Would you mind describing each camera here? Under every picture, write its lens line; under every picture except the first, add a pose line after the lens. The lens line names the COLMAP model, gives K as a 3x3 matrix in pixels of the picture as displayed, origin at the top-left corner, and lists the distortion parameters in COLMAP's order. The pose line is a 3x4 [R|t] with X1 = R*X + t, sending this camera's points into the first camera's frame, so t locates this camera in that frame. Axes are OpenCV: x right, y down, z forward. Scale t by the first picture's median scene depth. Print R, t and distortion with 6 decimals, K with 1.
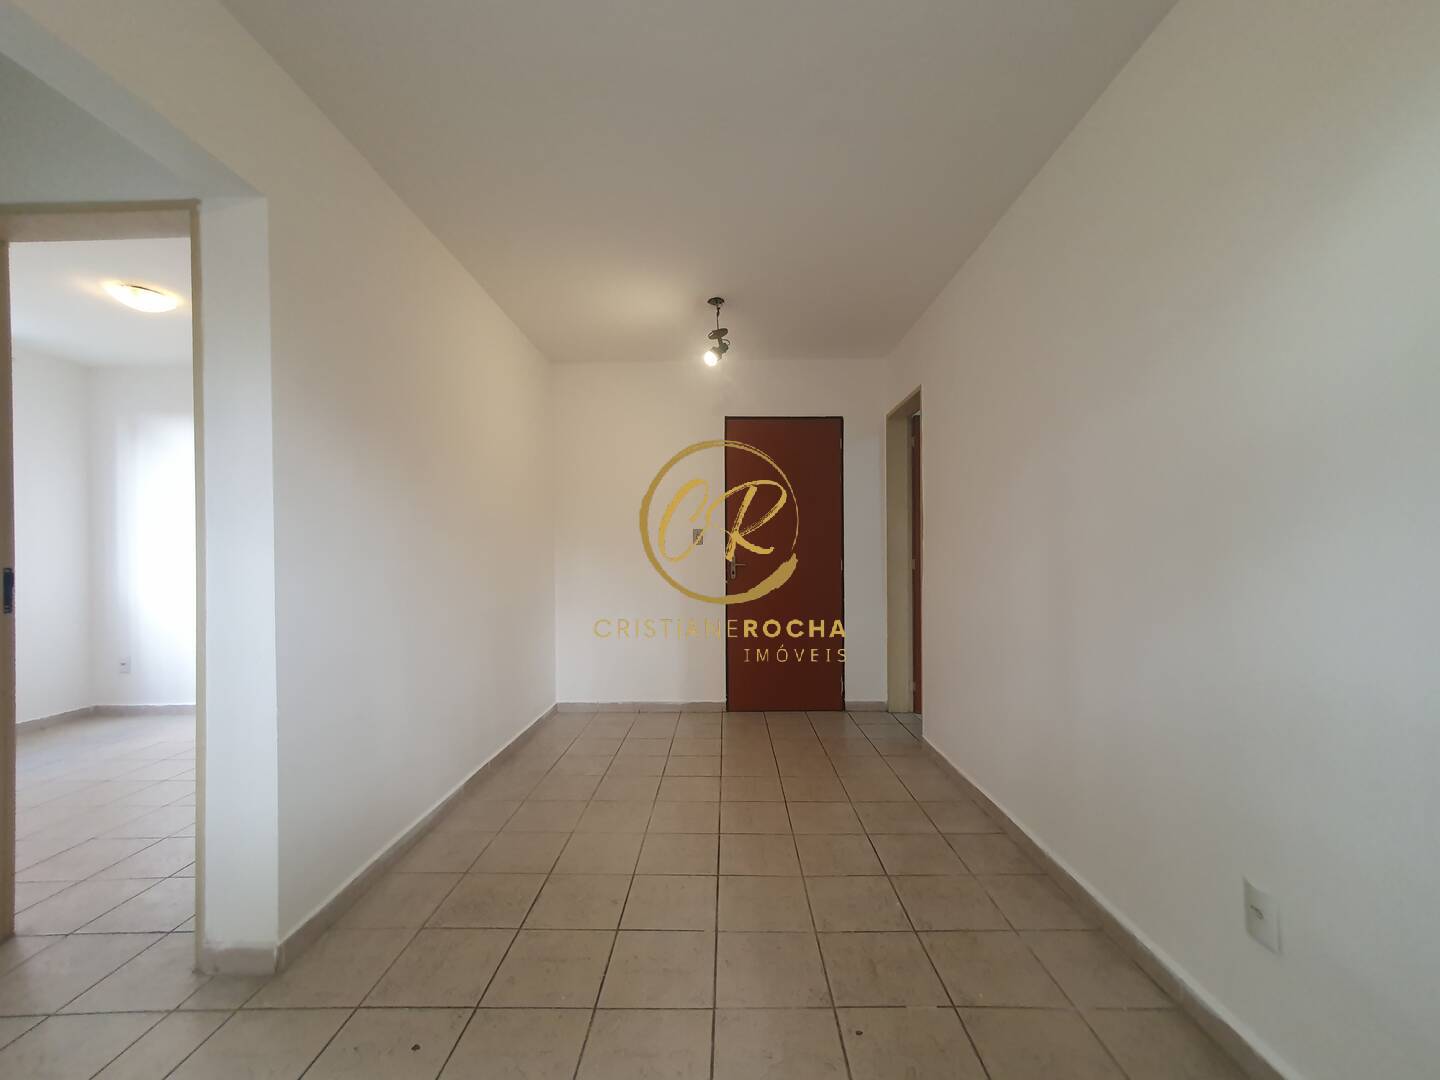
lens RADIAL K [[574.6, 0, 718.7], [0, 574.6, 543.8], [0, 0, 1]] dist [0.002419, 0.000245]
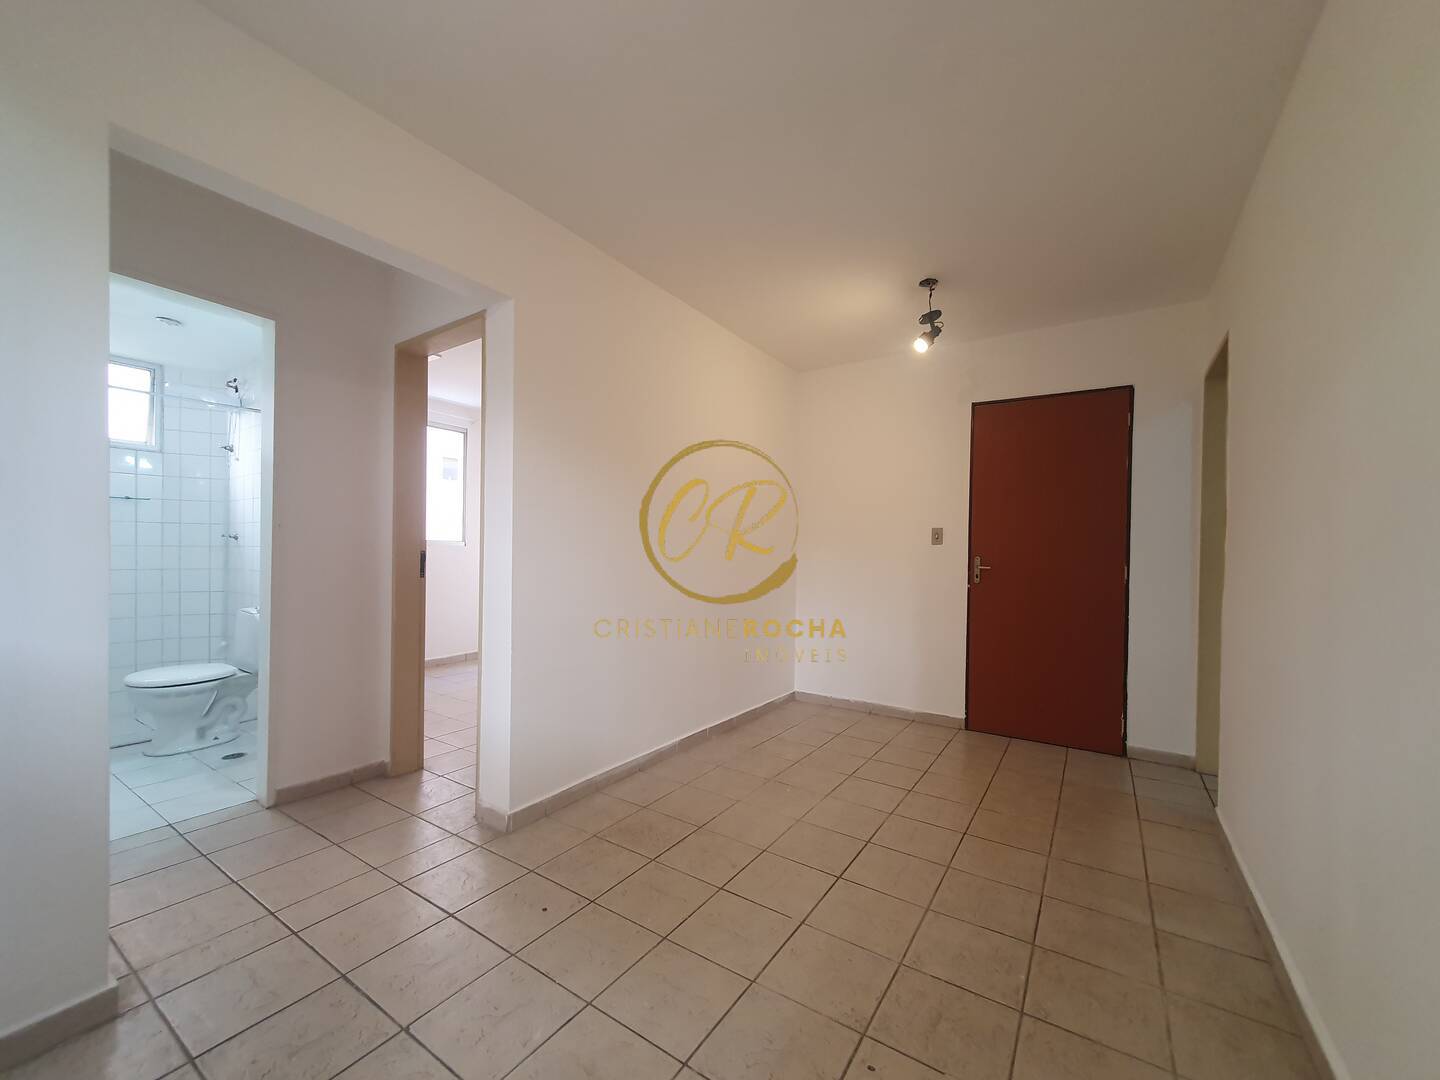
lens RADIAL K [[574.6, 0, 714.1], [0, 574.6, 541.6], [0, 0, 1]] dist [0.002419, 0.000245]
pose [[0.838735, 0.013620, -0.544369, 0.216764], [-0.014789, 0.999888, 0.002229, 0.000369], [0.544339, 0.006181, 0.838843, 0.031013]]
